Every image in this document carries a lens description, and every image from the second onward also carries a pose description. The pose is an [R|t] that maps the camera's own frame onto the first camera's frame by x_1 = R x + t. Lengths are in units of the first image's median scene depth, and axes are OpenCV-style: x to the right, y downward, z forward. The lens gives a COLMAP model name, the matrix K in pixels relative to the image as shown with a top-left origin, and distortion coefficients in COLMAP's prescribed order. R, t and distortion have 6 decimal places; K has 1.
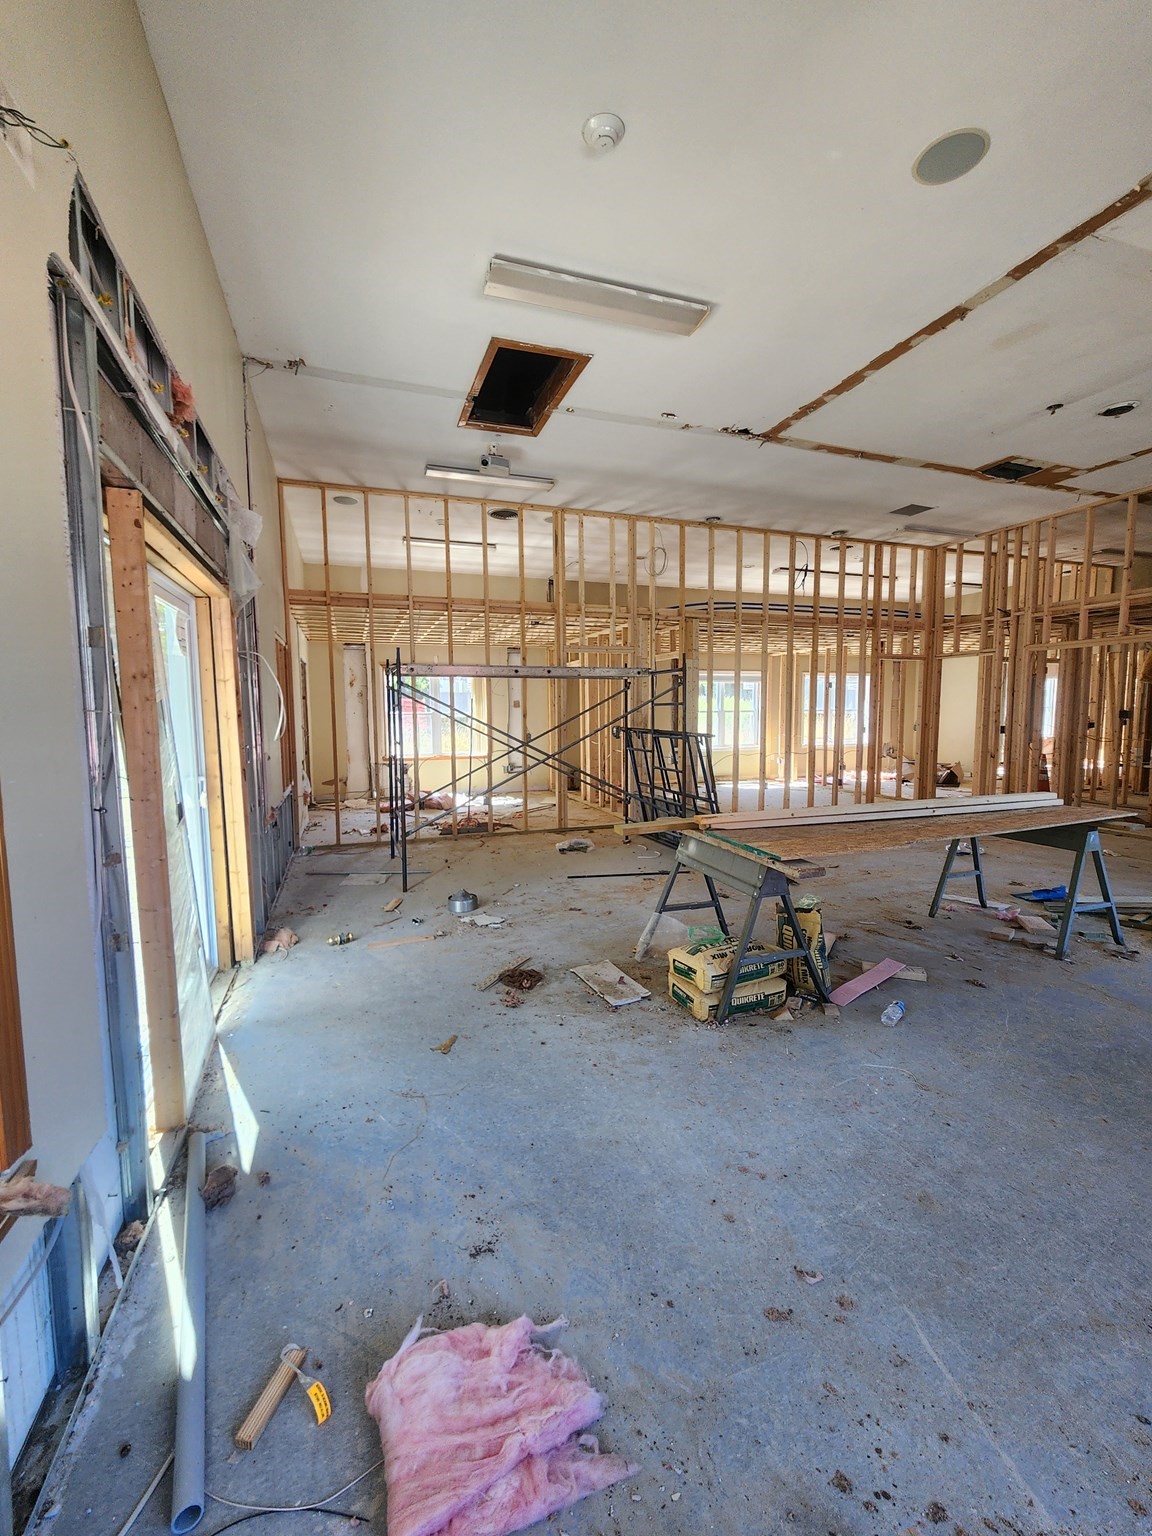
lens RADIAL K [[626.5, 0, 580.0], [0, 626.5, 763.6], [0, 0, 1]] dist [-0.001330, 0.000390]
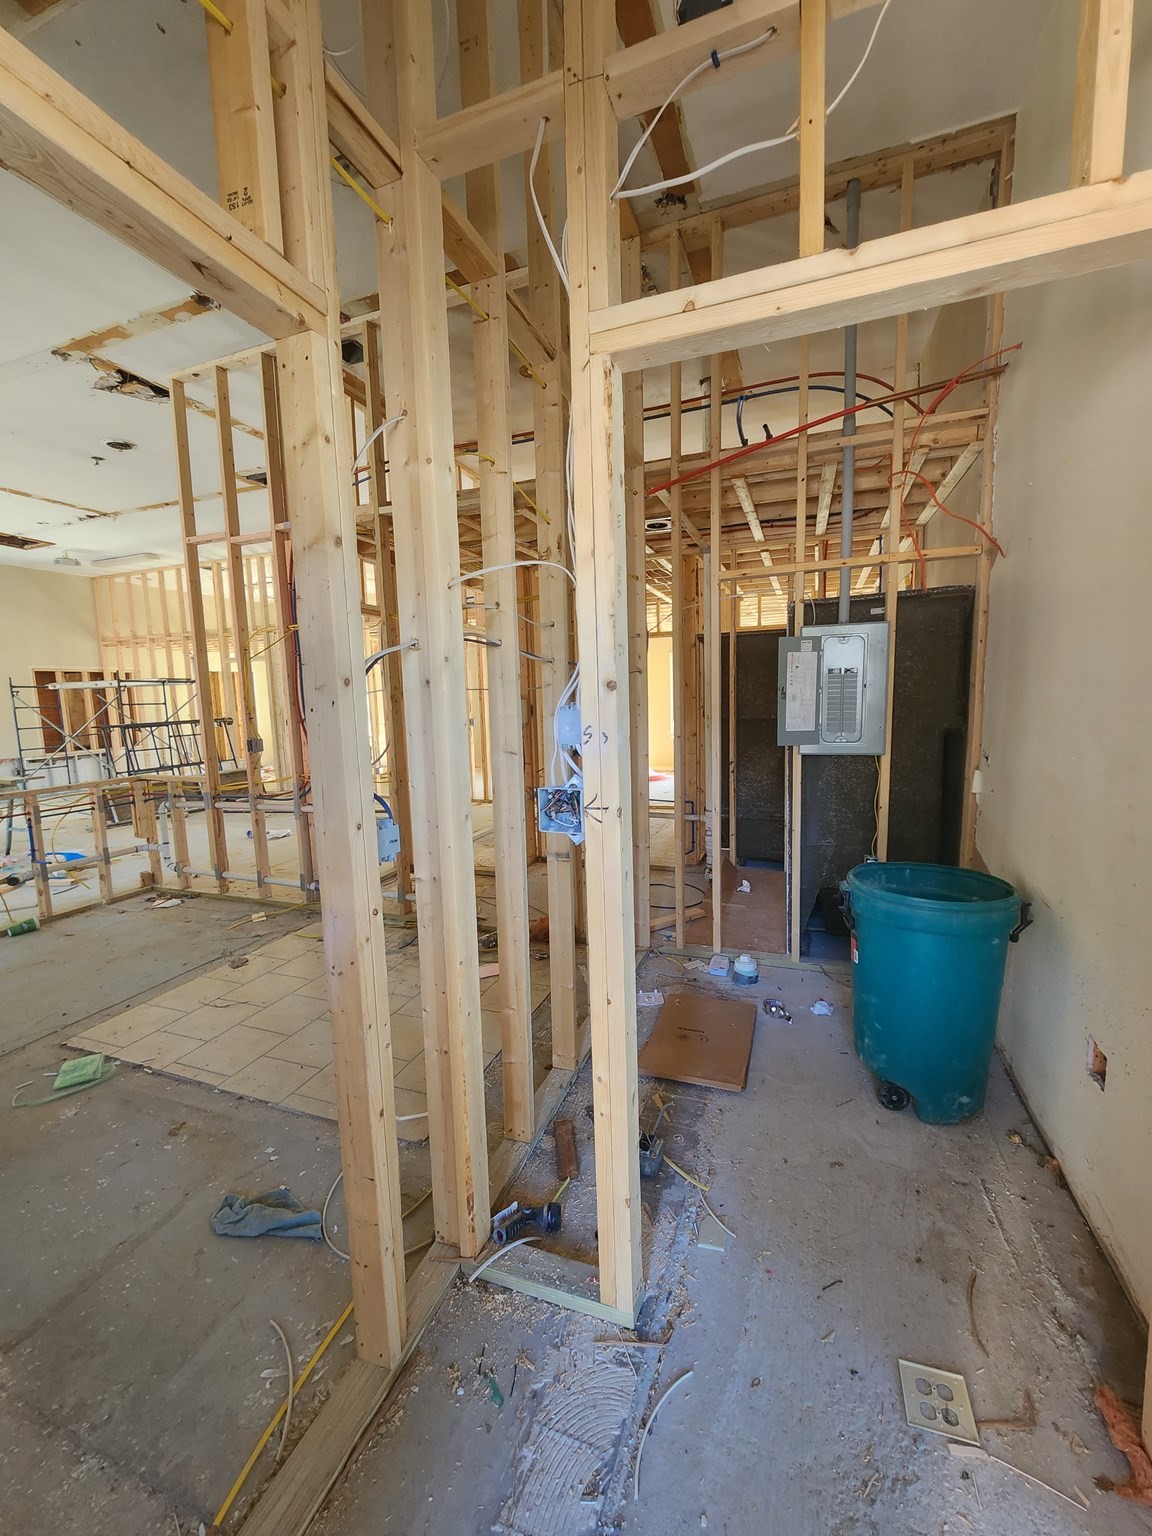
lens RADIAL K [[630.0, 0, 580.3], [0, 630.0, 771.1], [0, 0, 1]] dist [-0.008451, 0.002984]
pose [[0.766115, 0.066906, -0.639212, 1.853530], [-0.038299, 0.997552, 0.058511, -0.068912], [0.641561, -0.020345, 0.766802, 0.544483]]
